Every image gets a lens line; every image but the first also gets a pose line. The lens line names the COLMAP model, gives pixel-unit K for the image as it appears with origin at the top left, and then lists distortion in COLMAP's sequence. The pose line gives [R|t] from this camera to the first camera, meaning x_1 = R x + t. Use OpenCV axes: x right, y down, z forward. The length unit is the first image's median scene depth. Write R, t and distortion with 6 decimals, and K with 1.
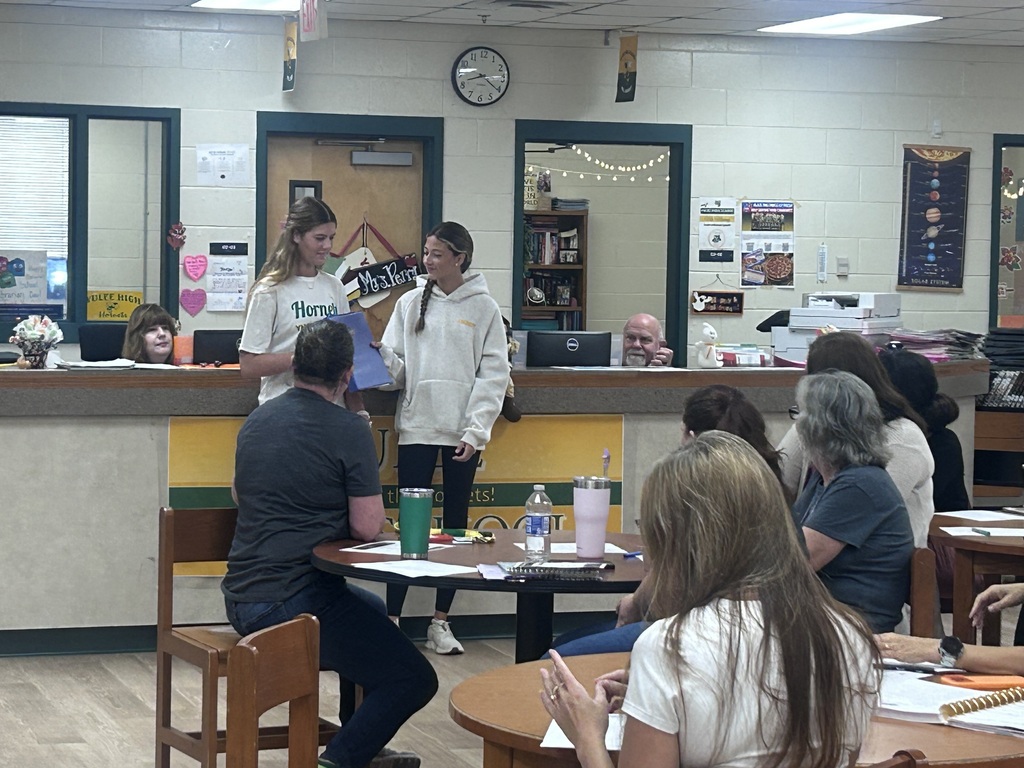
lens RADIAL K [[2834.1, 0, 515.2], [0, 2834.1, 385.2], [0, 0, 1]] dist [0.332133, 0.000000]
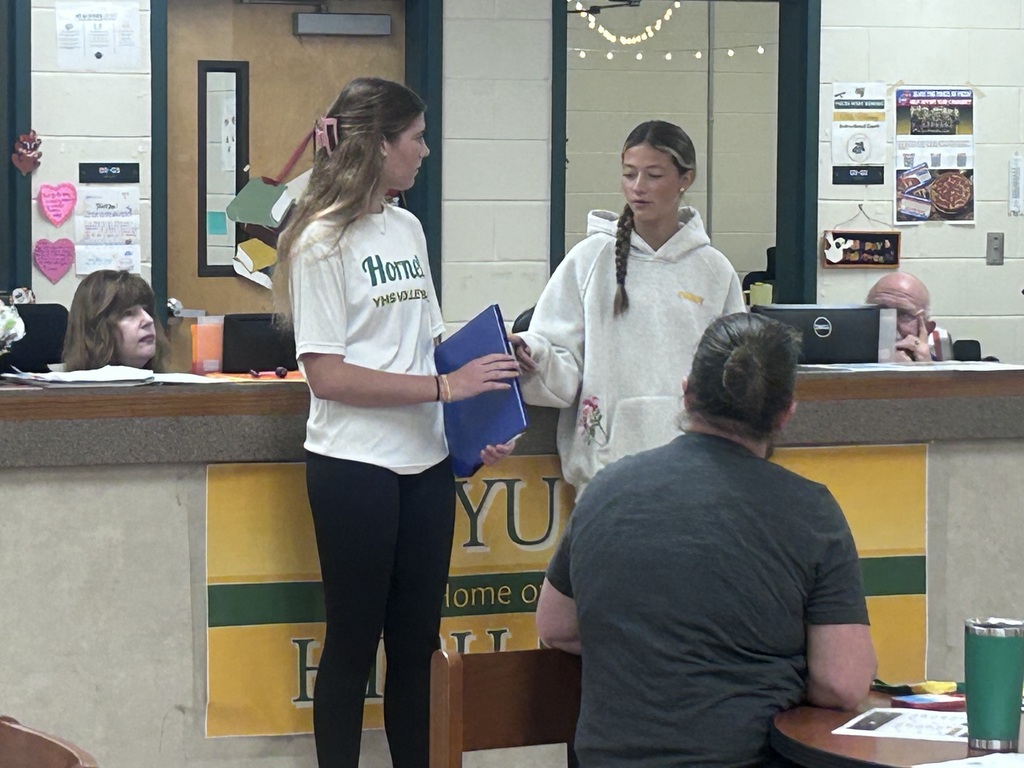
lens RADIAL K [[3948.6, 0, 509.2], [0, 3948.6, 378.4], [0, 0, 1]] dist [0.390225, 0.000000]
pose [[0.993394, -0.016735, 0.113530, -0.112646], [0.015936, 0.999841, 0.007941, -0.008923], [-0.113645, -0.006080, 0.993503, 0.138267]]
